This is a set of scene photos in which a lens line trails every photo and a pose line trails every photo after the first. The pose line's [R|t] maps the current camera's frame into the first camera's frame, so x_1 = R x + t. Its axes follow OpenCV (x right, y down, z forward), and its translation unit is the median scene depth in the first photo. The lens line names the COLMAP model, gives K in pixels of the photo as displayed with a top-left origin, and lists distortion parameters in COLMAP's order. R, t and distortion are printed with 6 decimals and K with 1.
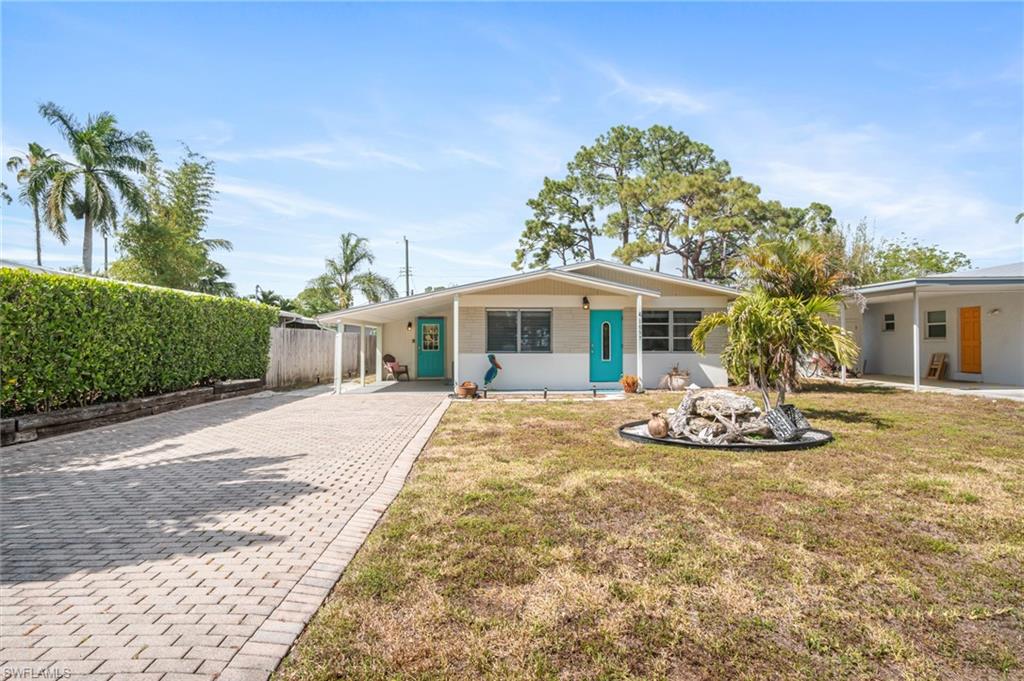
lens RADIAL K [[536.7, 0, 512.0], [0, 536.7, 340.5], [0, 0, 1]] dist [-0.003429, -0.000099]
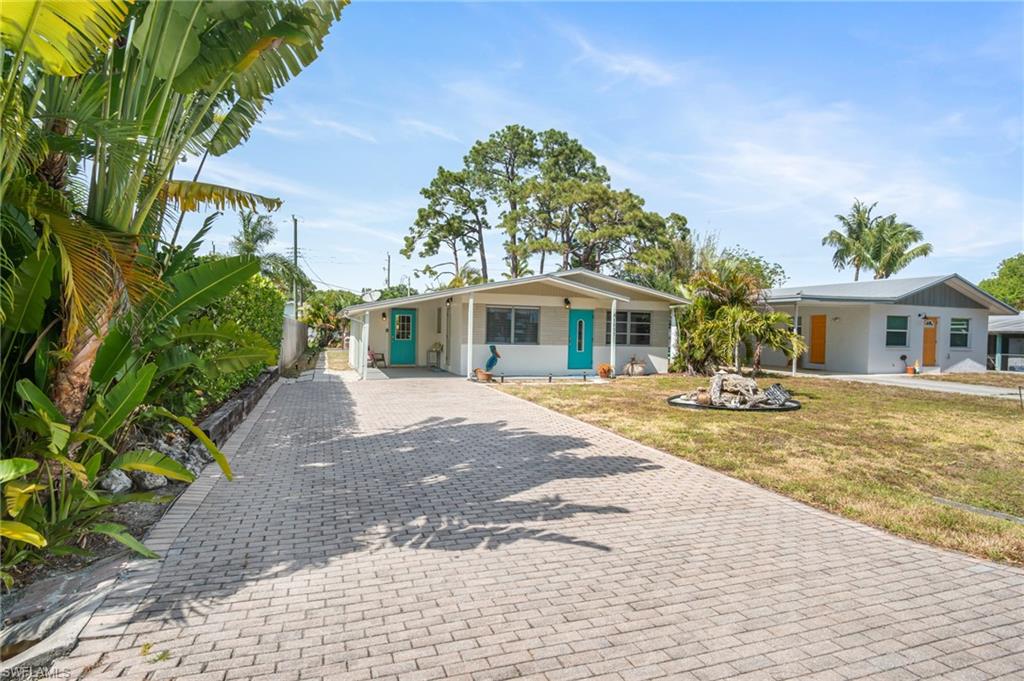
lens RADIAL K [[547.3, 0, 515.4], [0, 547.3, 340.1], [0, 0, 1]] dist [-0.026350, 0.001054]
pose [[0.963192, 0.017316, 0.268254, -0.229143], [-0.023227, 0.999552, 0.018879, -0.006479], [-0.267807, -0.024415, 0.963163, -0.111783]]
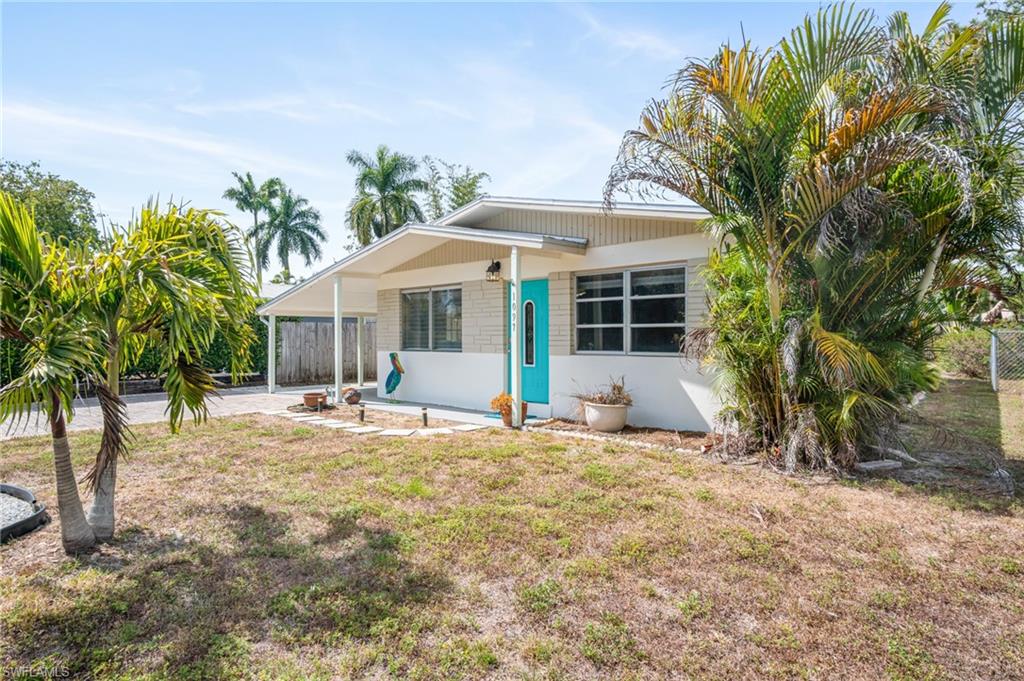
lens RADIAL K [[544.6, 0, 512.8], [0, 544.6, 337.7], [0, 0, 1]] dist [-0.026280, 0.002263]
pose [[0.707266, 0.000684, -0.706948, 0.451675], [0.007973, 0.999928, 0.008944, 0.000524], [0.706903, -0.011962, 0.707209, 0.436584]]
